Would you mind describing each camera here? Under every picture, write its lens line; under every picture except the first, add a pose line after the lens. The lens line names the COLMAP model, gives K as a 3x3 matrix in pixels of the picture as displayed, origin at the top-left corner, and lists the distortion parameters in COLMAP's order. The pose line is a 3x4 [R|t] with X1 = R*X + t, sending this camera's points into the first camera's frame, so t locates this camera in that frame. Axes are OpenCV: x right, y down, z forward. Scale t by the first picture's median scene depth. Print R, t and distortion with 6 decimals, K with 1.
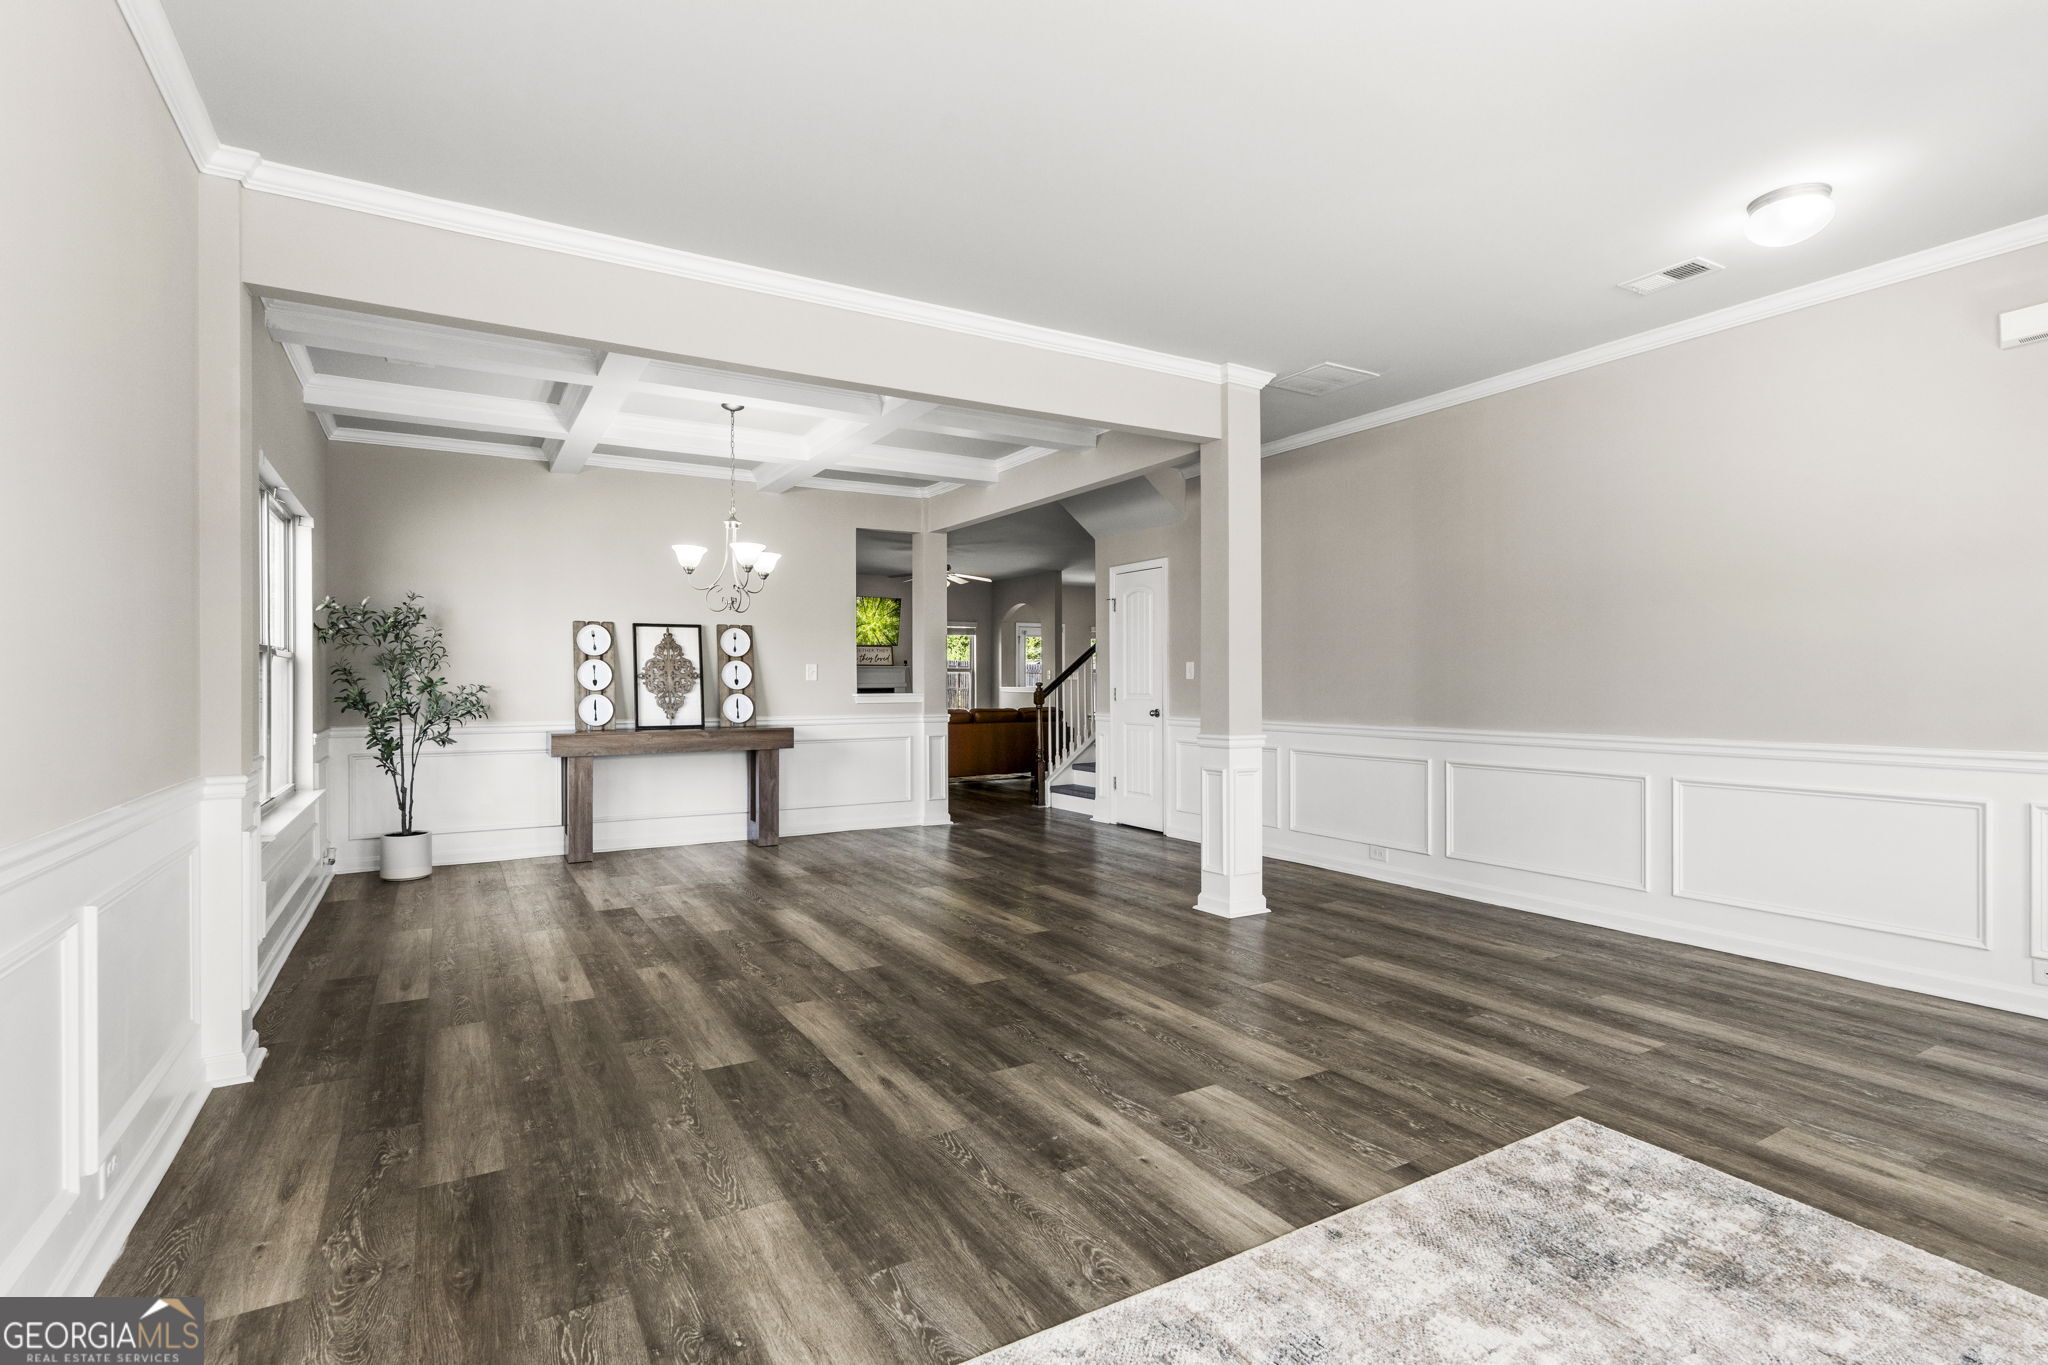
lens RADIAL K [[960.6, 0, 1024.2], [0, 960.6, 678.0], [0, 0, 1]] dist [-0.005972, -0.001153]
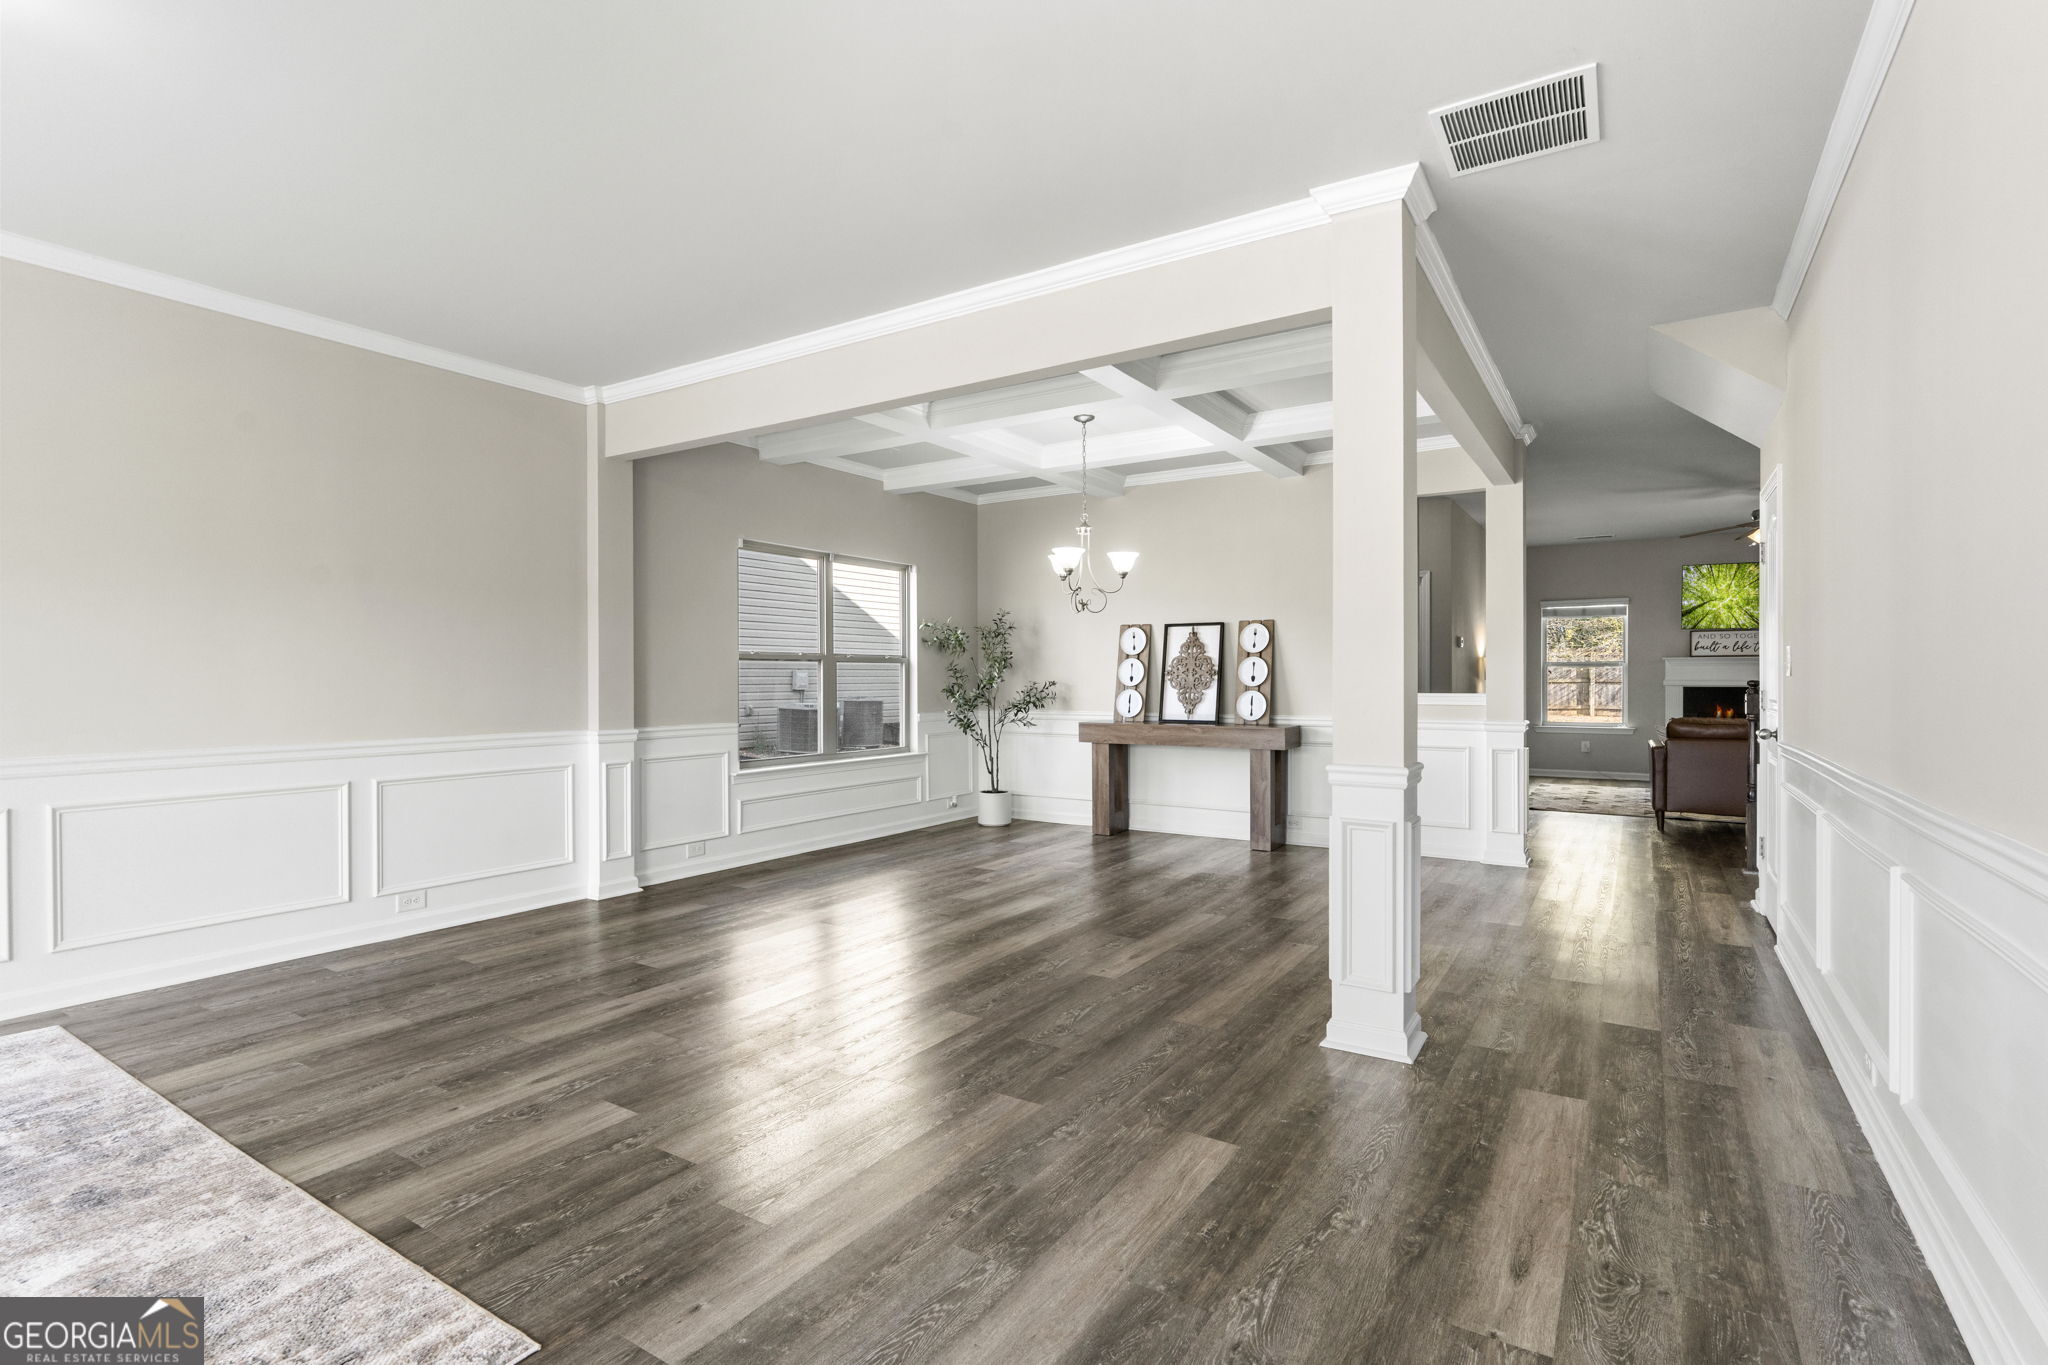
lens RADIAL K [[960.6, 0, 1035.9], [0, 960.6, 684.2], [0, 0, 1]] dist [-0.005972, -0.001153]
pose [[0.467596, 0.008293, -0.883903, 0.492480], [0.002552, 0.999939, 0.010731, -0.001252], [0.883939, -0.007273, 0.467546, 0.372957]]
